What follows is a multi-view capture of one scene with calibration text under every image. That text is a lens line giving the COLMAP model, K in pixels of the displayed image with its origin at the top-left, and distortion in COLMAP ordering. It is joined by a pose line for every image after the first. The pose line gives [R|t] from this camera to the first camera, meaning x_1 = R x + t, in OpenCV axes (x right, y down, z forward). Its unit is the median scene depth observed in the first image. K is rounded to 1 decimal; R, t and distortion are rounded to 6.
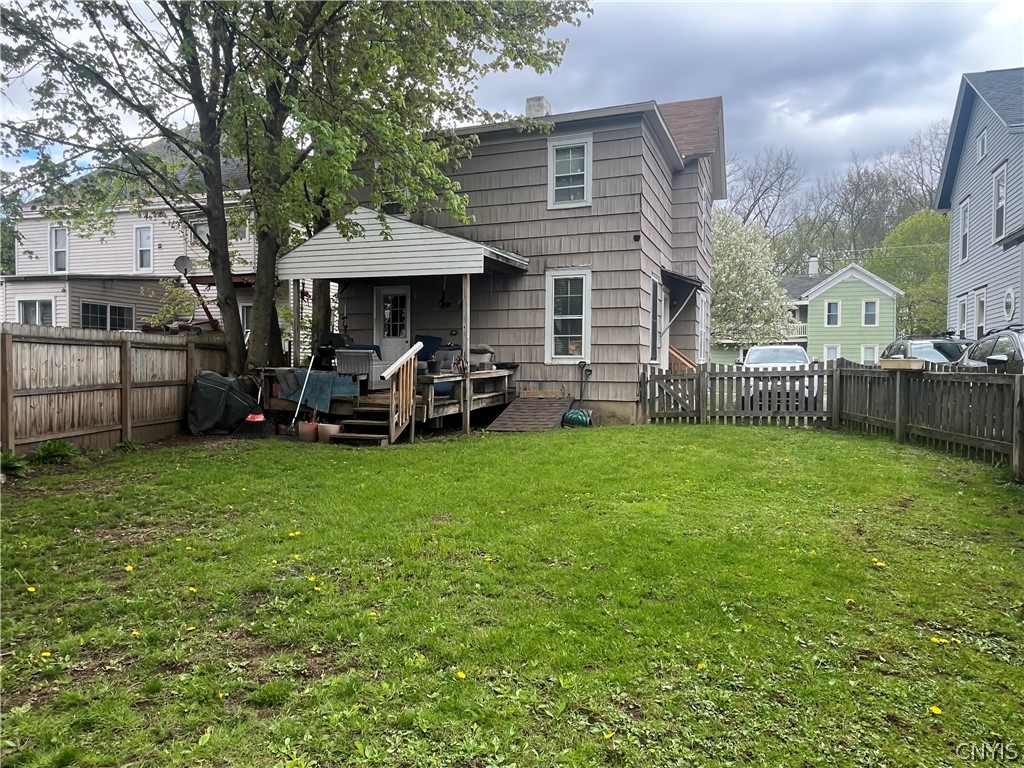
lens RADIAL K [[660.6, 0, 513.6], [0, 660.6, 382.5], [0, 0, 1]] dist [0.000976, 0.003211]
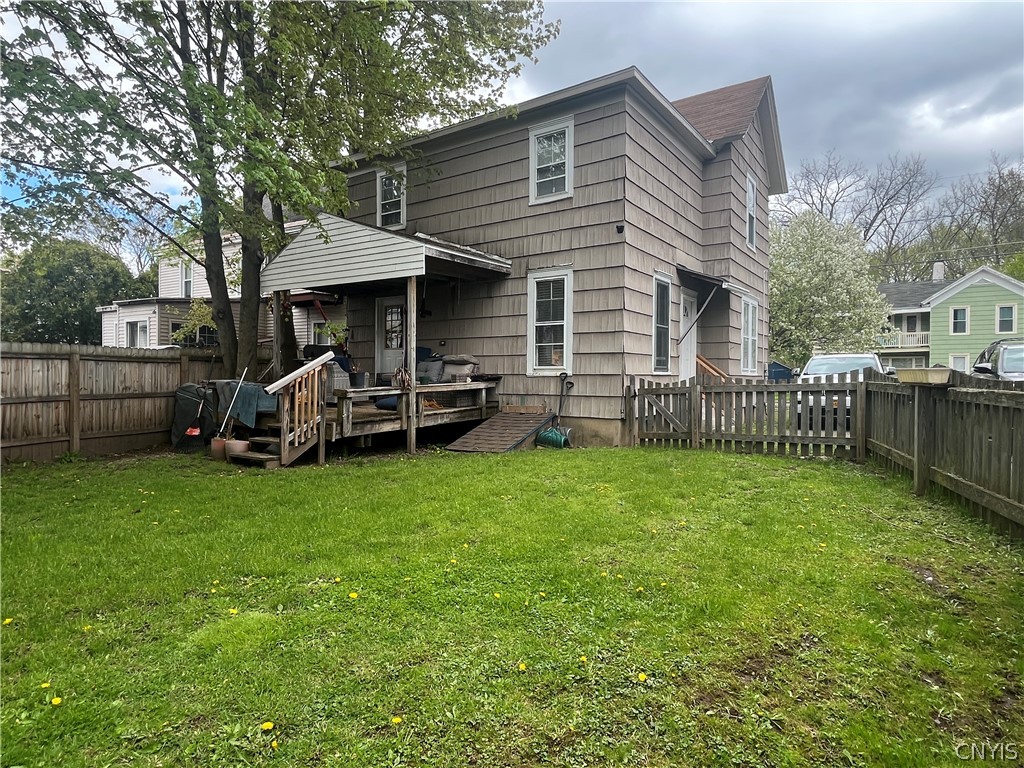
lens RADIAL K [[578.3, 0, 512.2], [0, 578.3, 380.4], [0, 0, 1]] dist [0.002756, -0.002697]
pose [[0.972906, 0.000511, -0.231200, 0.218417], [-0.004882, 0.999820, -0.018336, -0.007144], [0.231149, 0.018968, 0.972733, 0.232350]]
